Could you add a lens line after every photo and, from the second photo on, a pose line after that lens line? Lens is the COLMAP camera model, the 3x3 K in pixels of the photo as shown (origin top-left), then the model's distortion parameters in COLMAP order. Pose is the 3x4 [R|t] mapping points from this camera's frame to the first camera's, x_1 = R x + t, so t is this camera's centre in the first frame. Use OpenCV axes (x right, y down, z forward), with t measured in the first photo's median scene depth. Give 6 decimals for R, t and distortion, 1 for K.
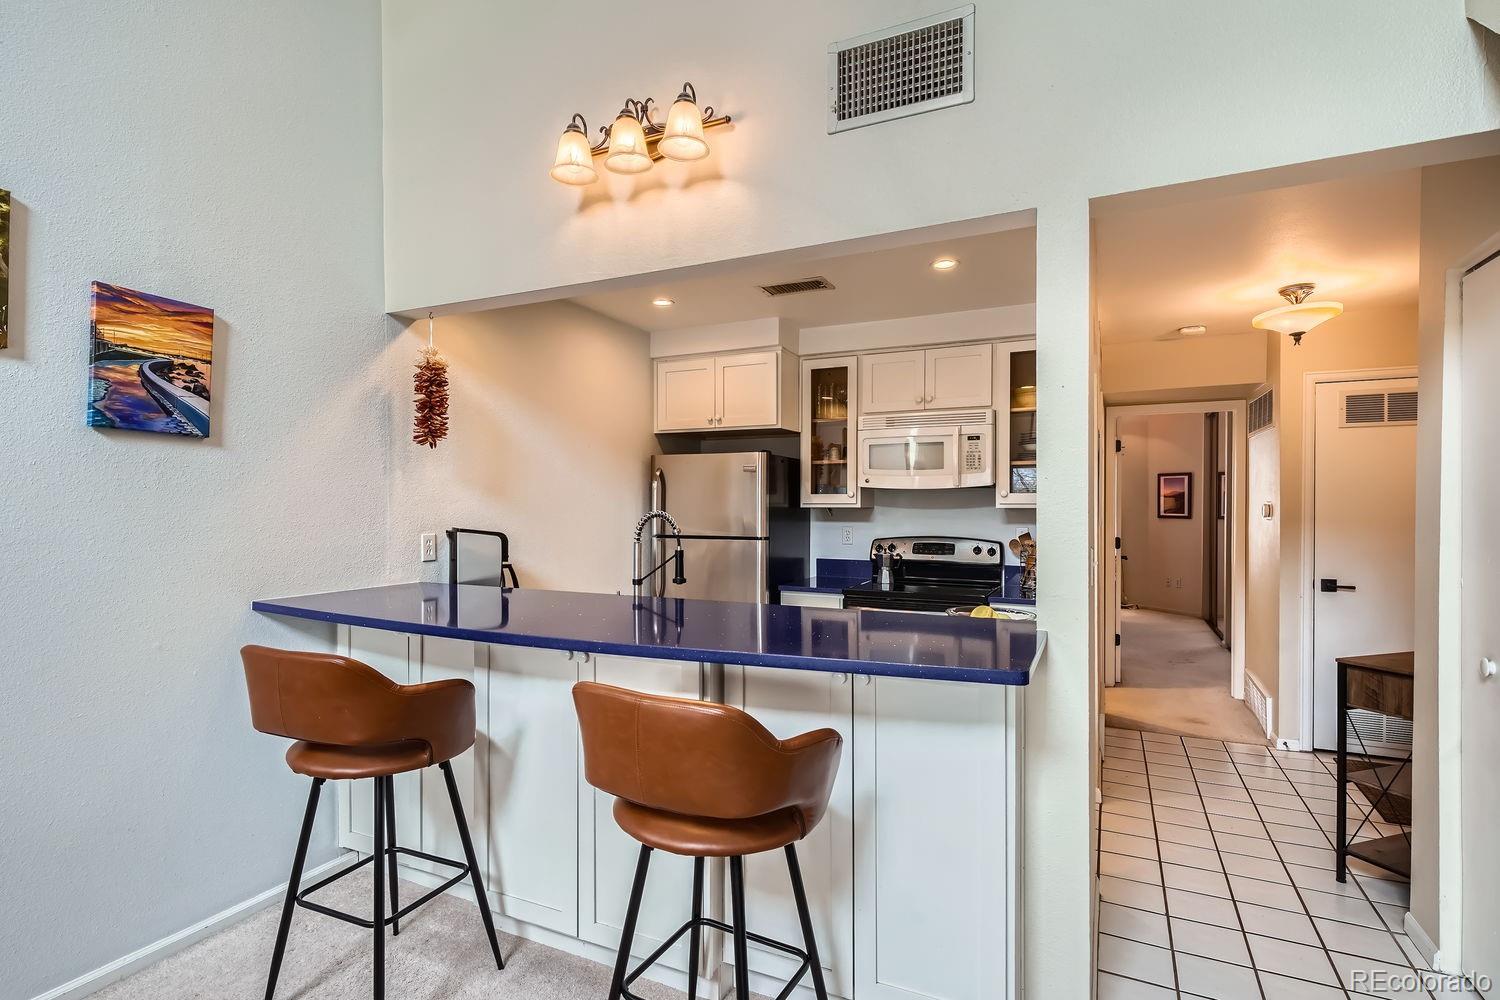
lens RADIAL K [[750.1, 0, 750.3], [0, 750.1, 507.8], [0, 0, 1]] dist [-0.004473, -0.000284]
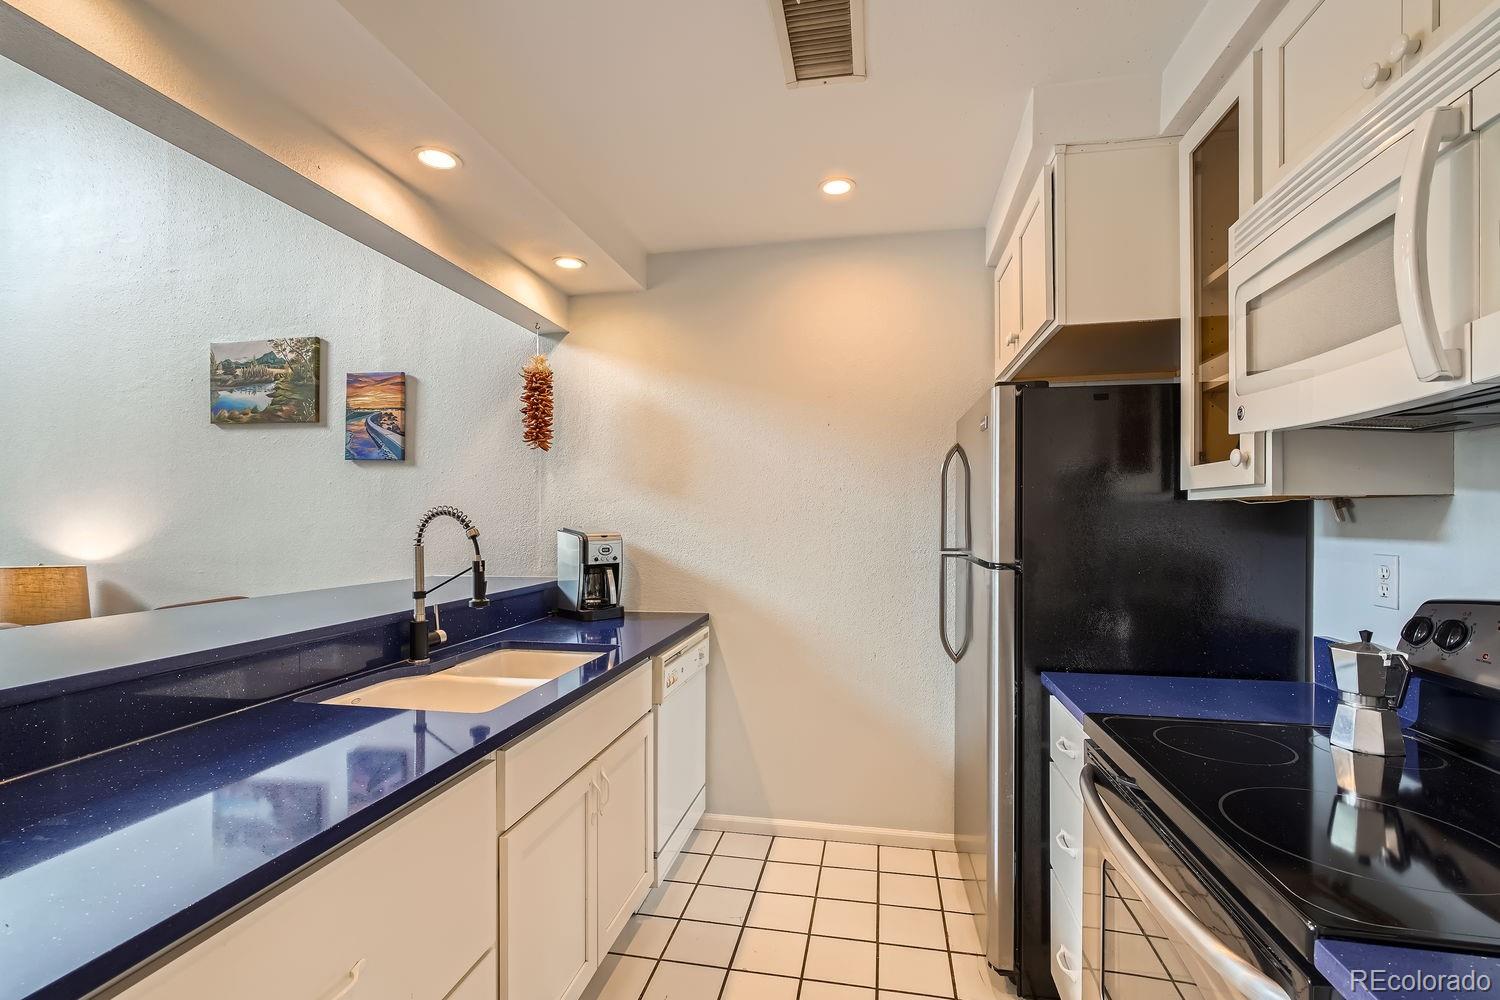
lens RADIAL K [[682.5, 0, 746.9], [0, 682.5, 510.8], [0, 0, 1]] dist [0.001890, -0.000171]
pose [[0.236606, -0.011711, -0.971535, 0.758726], [-0.003200, 0.999913, -0.012833, 0.021581], [0.971601, 0.006146, 0.236547, 1.377572]]
